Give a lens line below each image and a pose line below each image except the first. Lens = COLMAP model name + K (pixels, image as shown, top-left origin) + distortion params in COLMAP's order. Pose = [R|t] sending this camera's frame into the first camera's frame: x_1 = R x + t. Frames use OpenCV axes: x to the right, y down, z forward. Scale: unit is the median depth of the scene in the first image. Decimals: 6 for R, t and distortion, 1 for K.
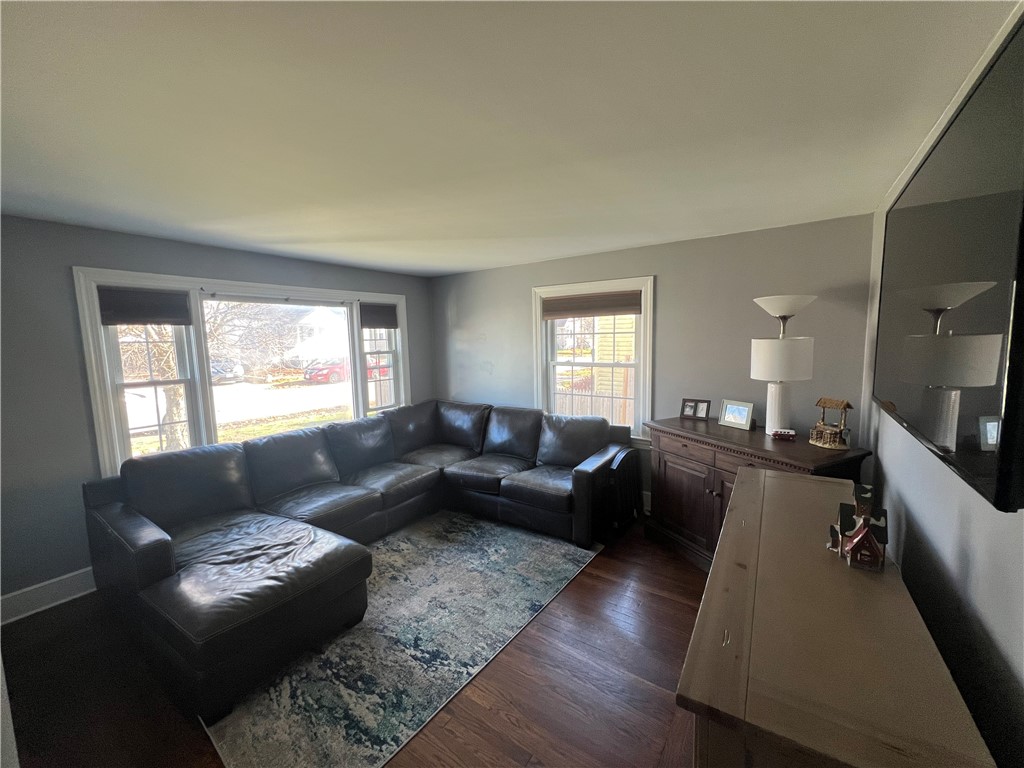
lens RADIAL K [[408.6, 0, 514.1], [0, 408.6, 383.7], [0, 0, 1]] dist [0.000348, 0.000403]
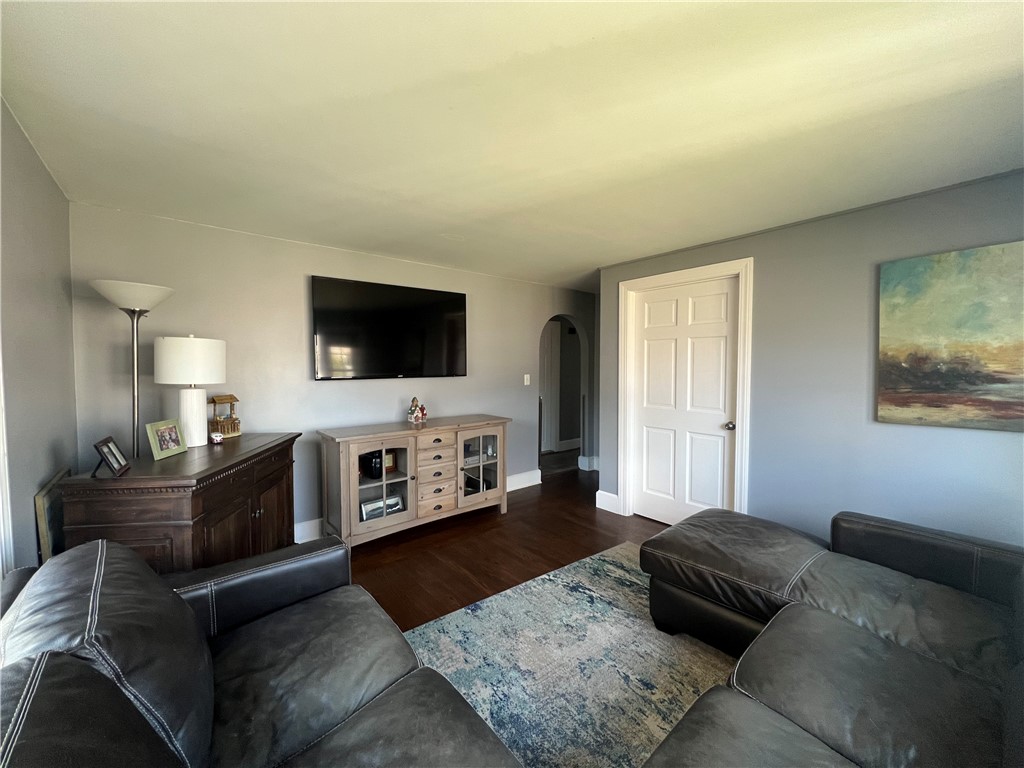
lens RADIAL K [[408.6, 0, 512.9], [0, 408.6, 380.7], [0, 0, 1]] dist [0.000348, 0.000403]
pose [[-0.960675, 0.012973, 0.277371, -0.250148], [0.054019, 0.988555, 0.140860, -0.092482], [-0.272369, 0.150304, -0.950381, 1.452026]]
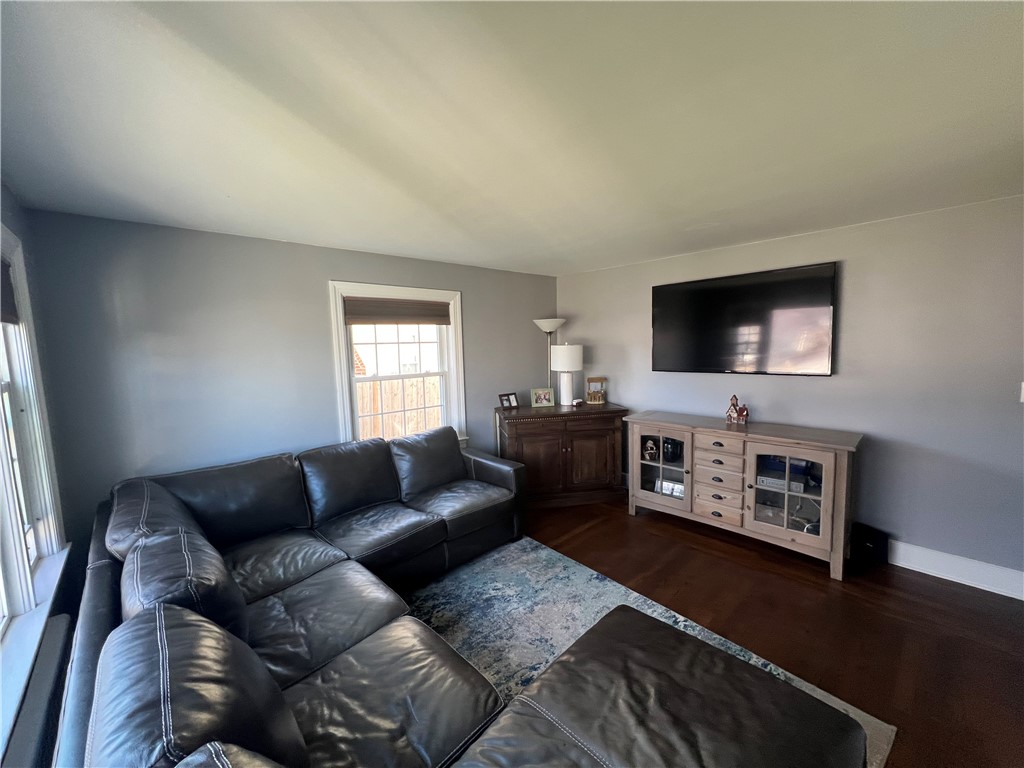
lens RADIAL K [[408.6, 0, 509.1], [0, 408.6, 382.2], [0, 0, 1]] dist [0.000348, 0.000403]
pose [[0.230859, -0.077049, 0.969932, -0.850649], [0.131879, 0.990138, 0.047265, -0.060377], [-0.964008, 0.117002, 0.238744, 0.728822]]
